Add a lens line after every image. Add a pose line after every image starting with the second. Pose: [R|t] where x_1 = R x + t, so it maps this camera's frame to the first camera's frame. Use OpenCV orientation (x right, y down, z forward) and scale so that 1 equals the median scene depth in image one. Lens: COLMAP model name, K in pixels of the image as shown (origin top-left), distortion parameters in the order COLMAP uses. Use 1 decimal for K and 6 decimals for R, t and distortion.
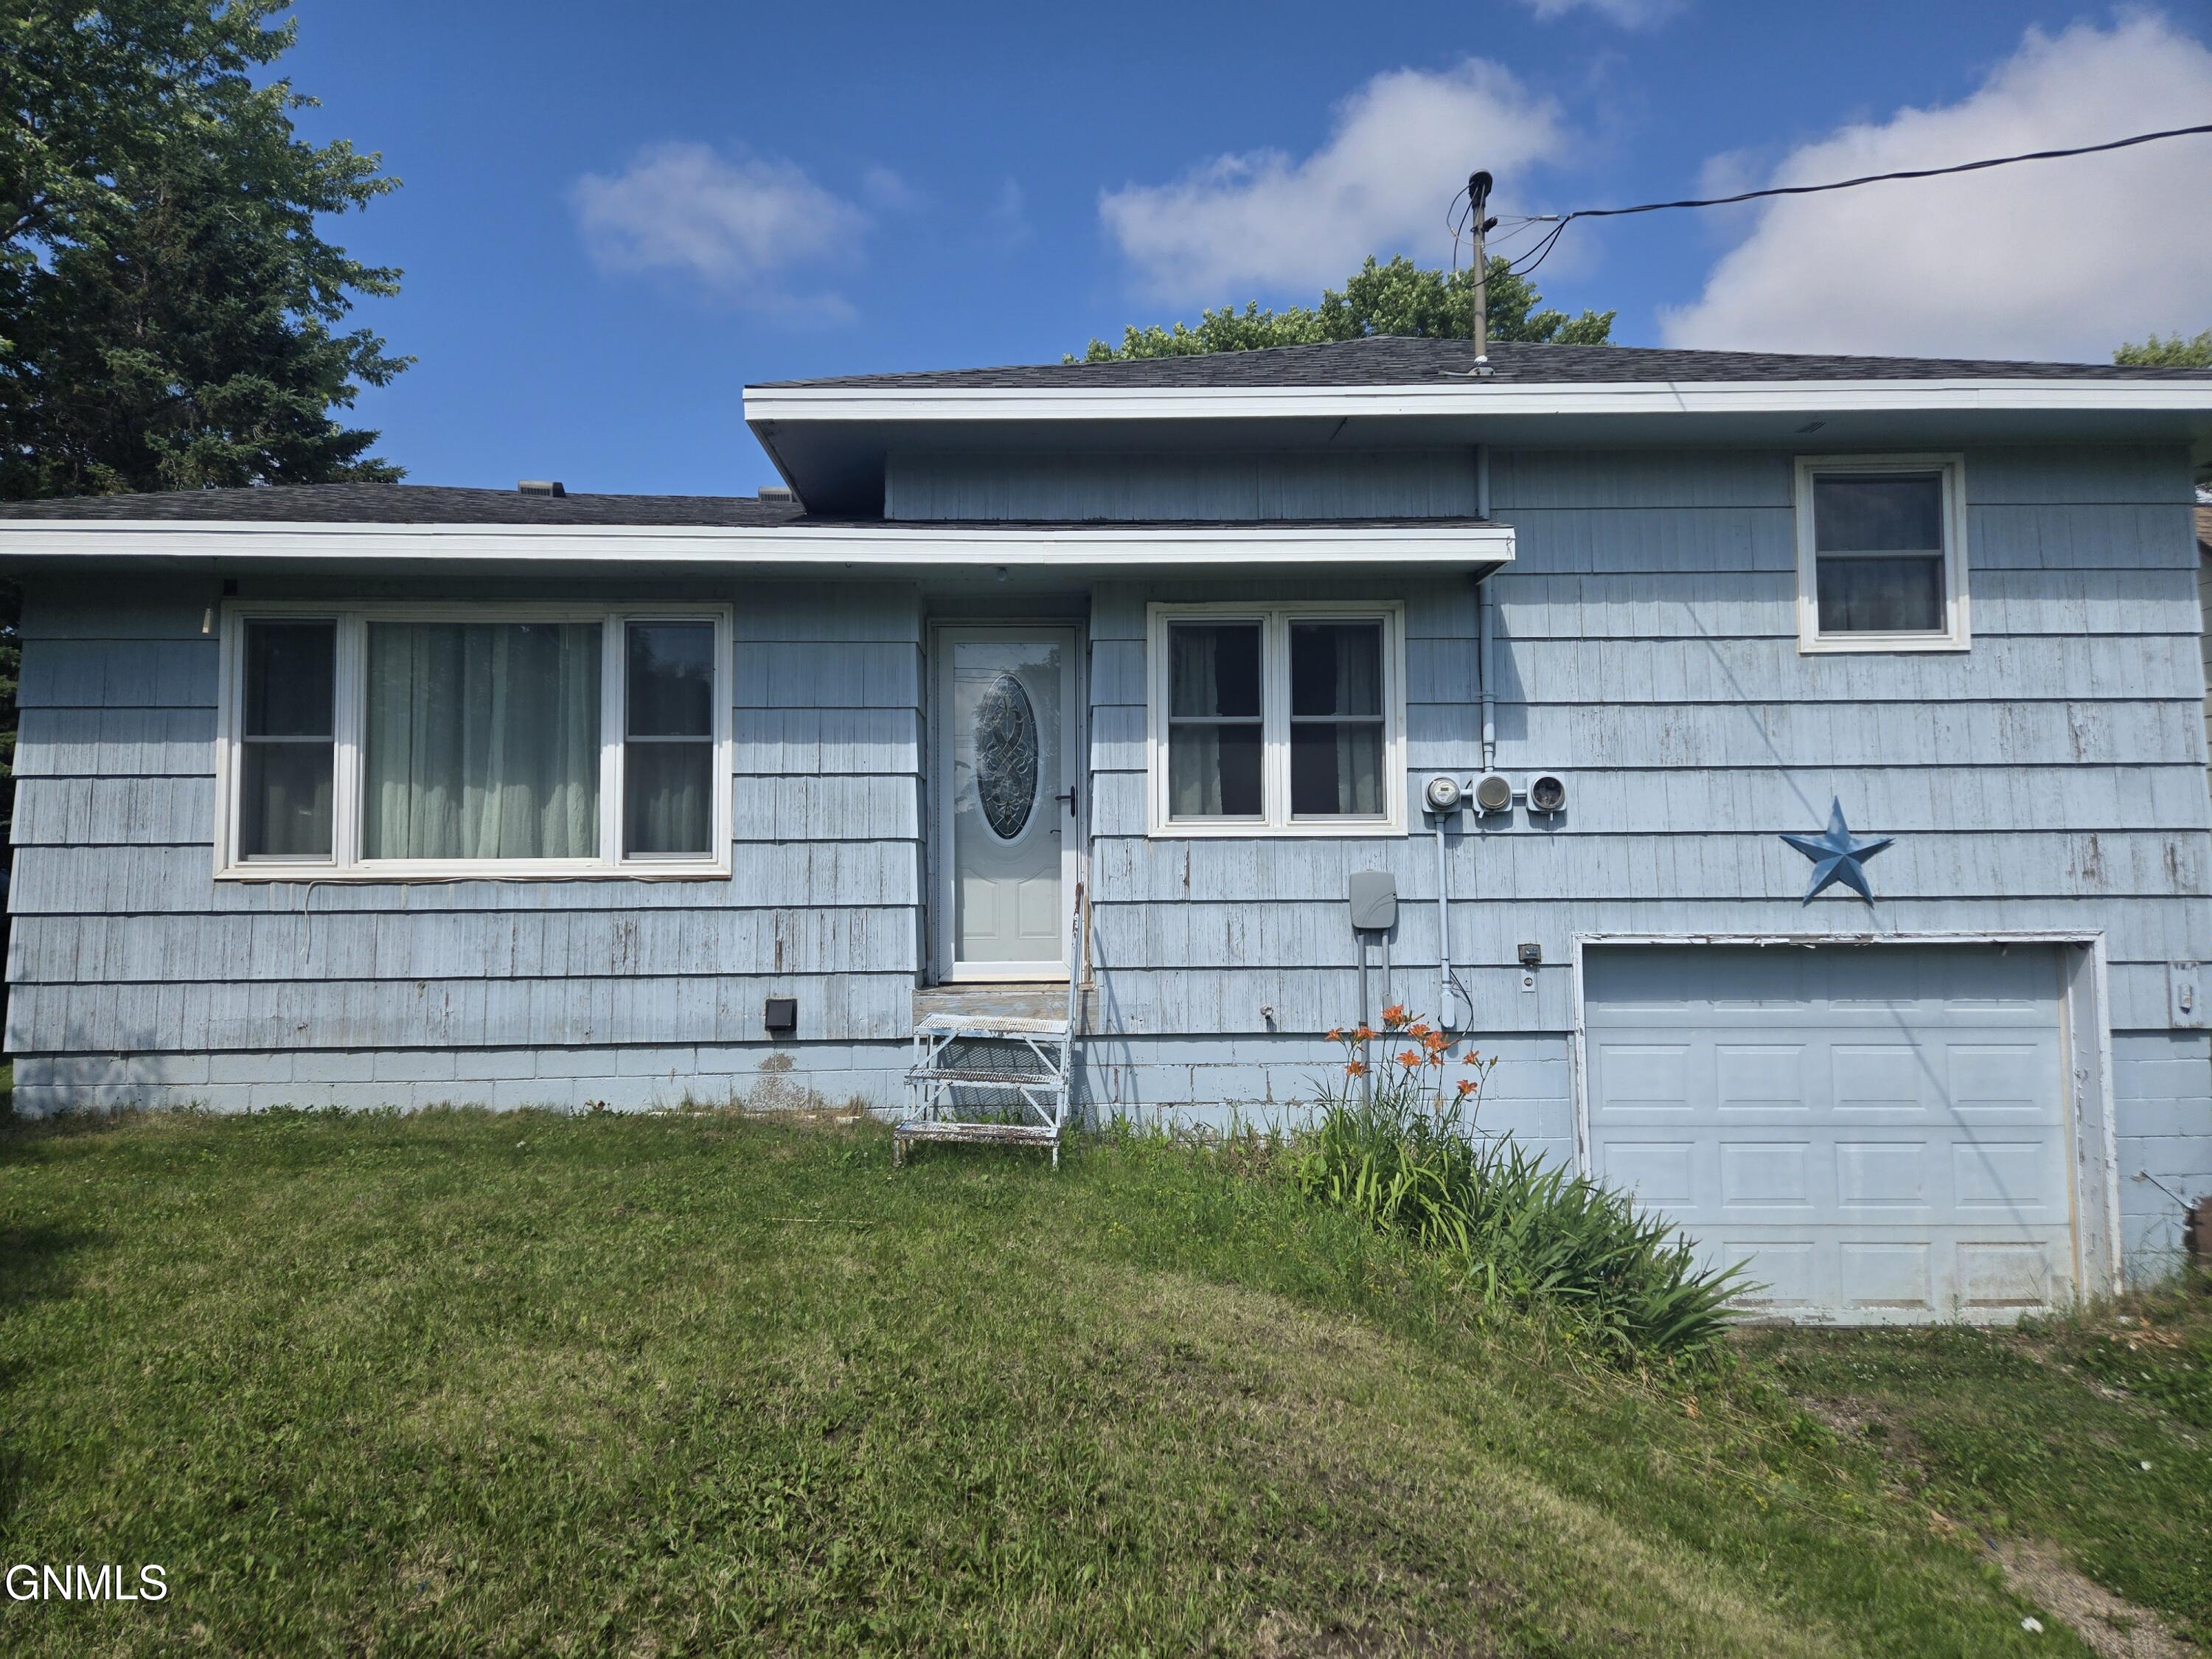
lens RADIAL K [[1491.0, 0, 1100.5], [0, 1491.0, 820.5], [0, 0, 1]] dist [0.067183, -0.037497]
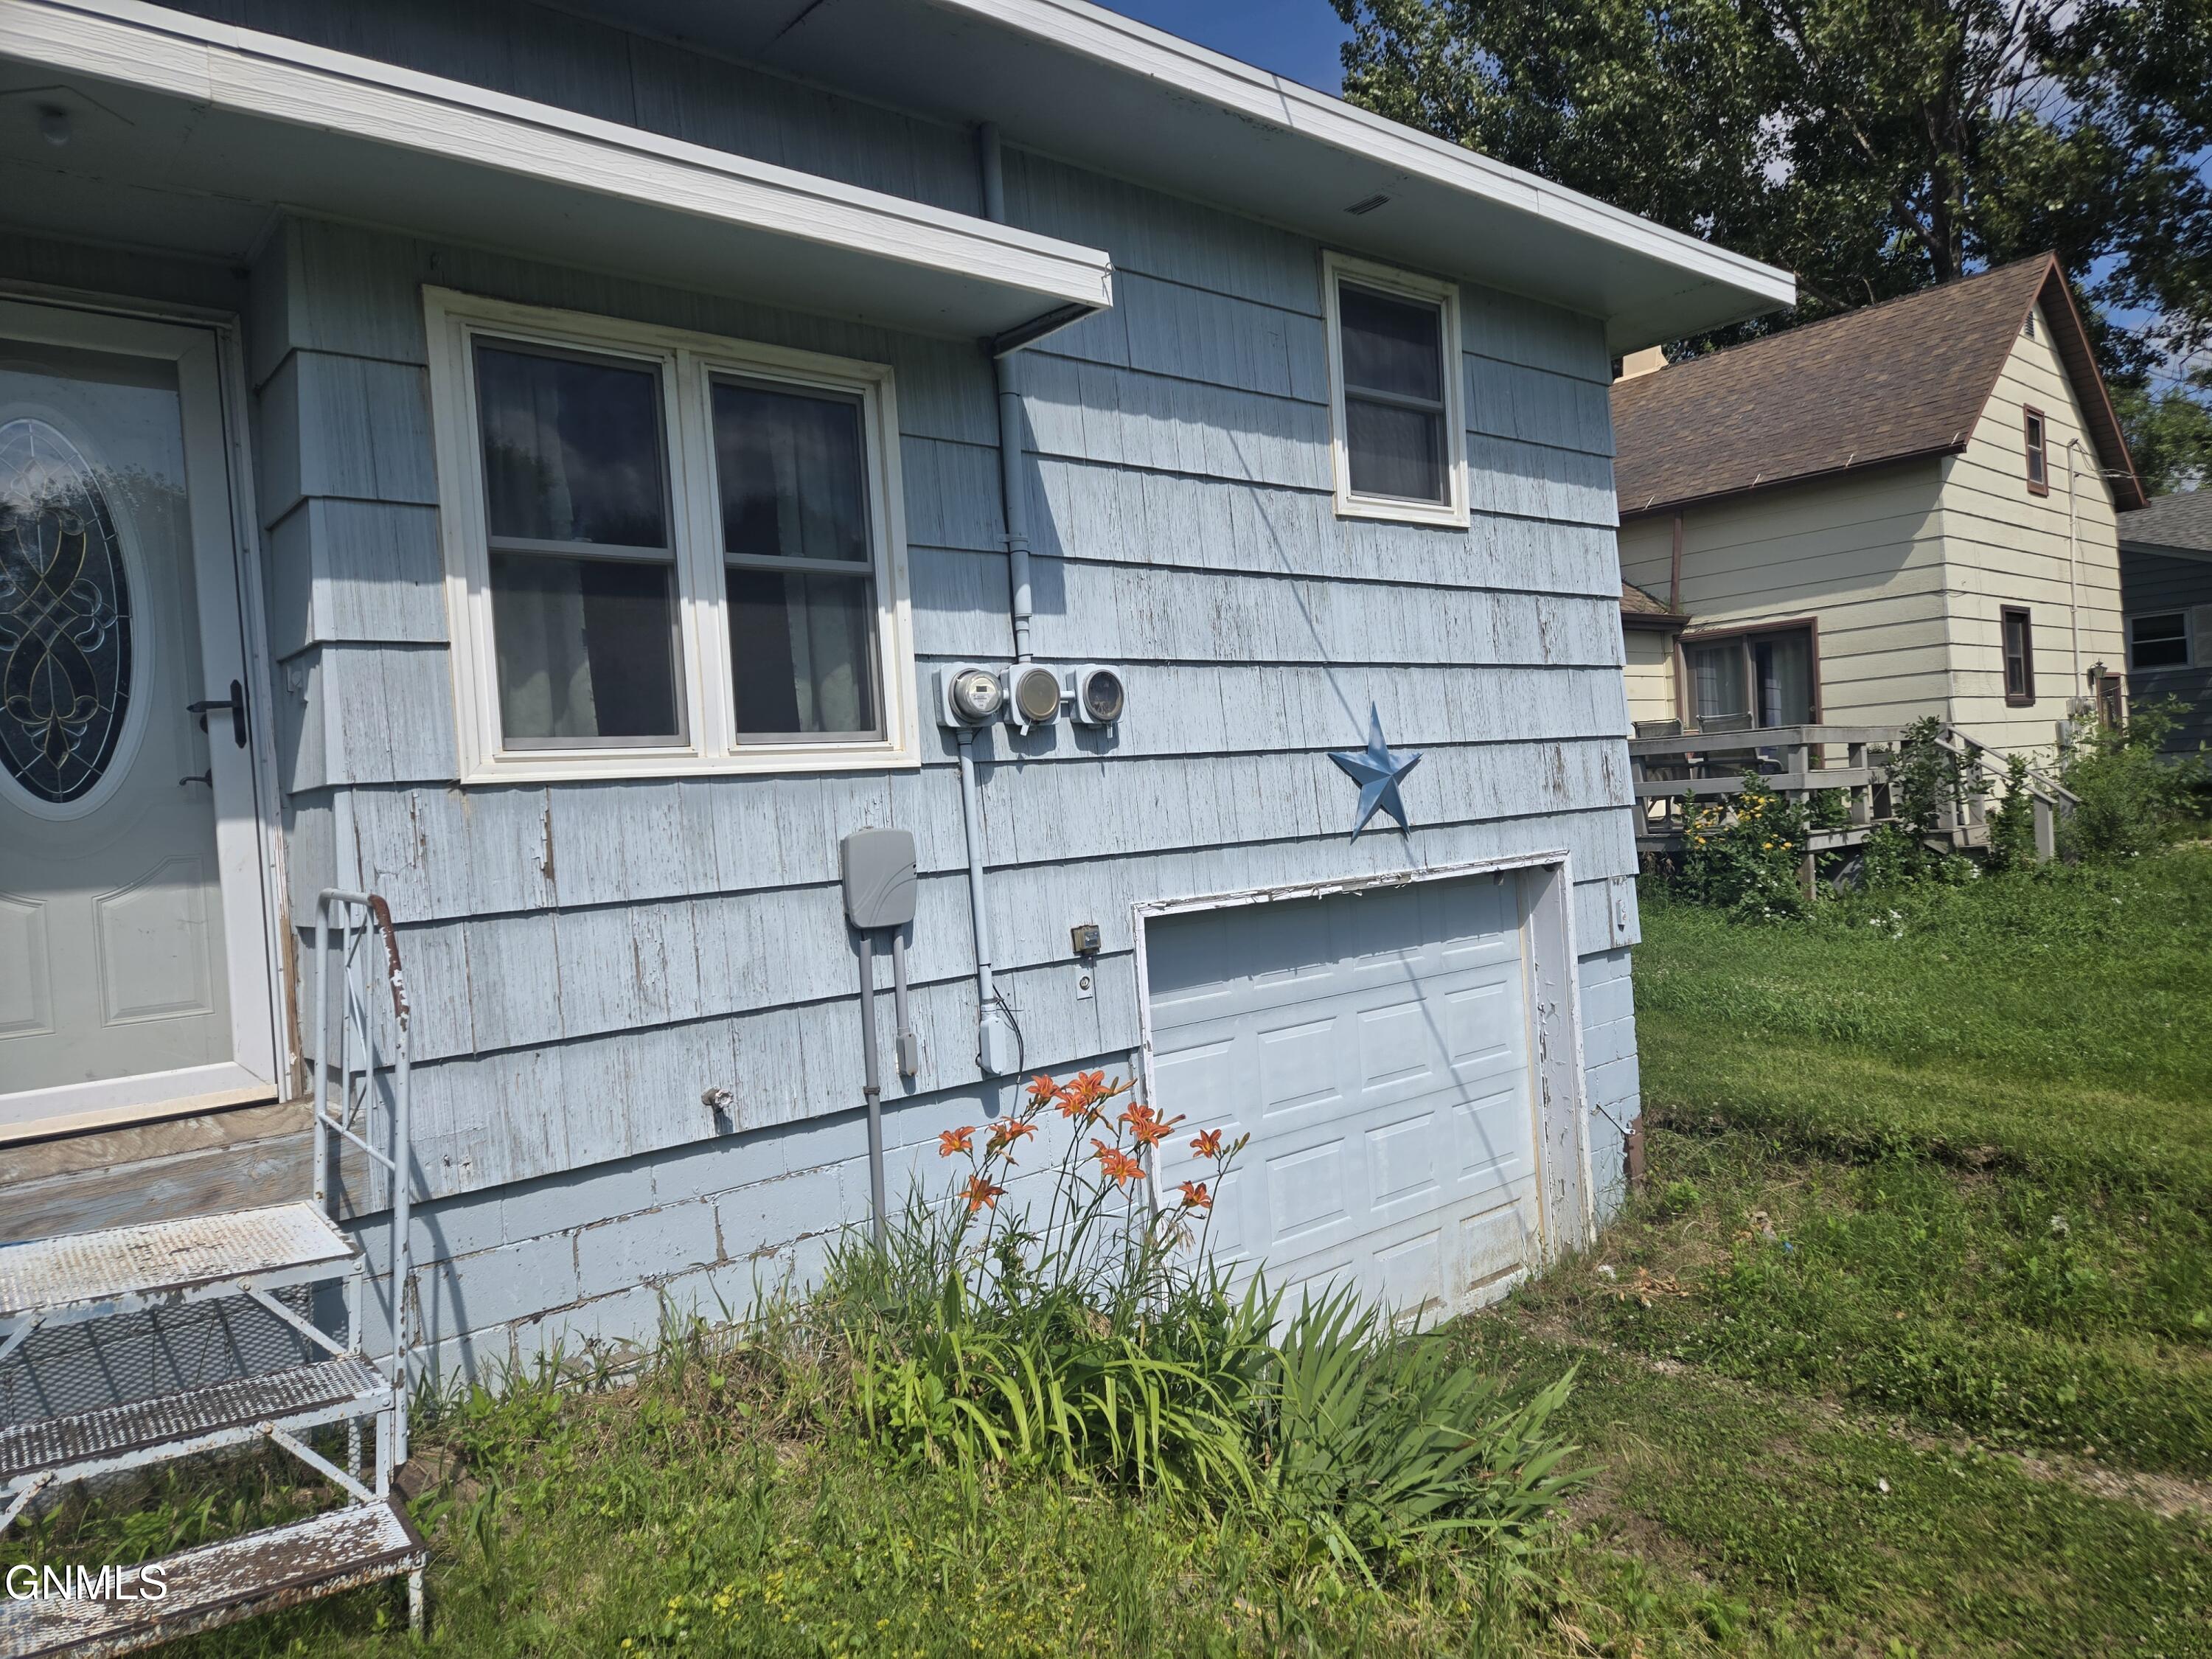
lens RADIAL K [[1491.0, 0, 1149.4], [0, 1491.0, 832.9], [0, 0, 1]] dist [0.067183, -0.037497]
pose [[0.774209, -0.056853, 0.630371, -0.101980], [0.028657, 0.998085, 0.054820, 0.006331], [-0.632280, -0.024378, 0.774356, 0.473182]]
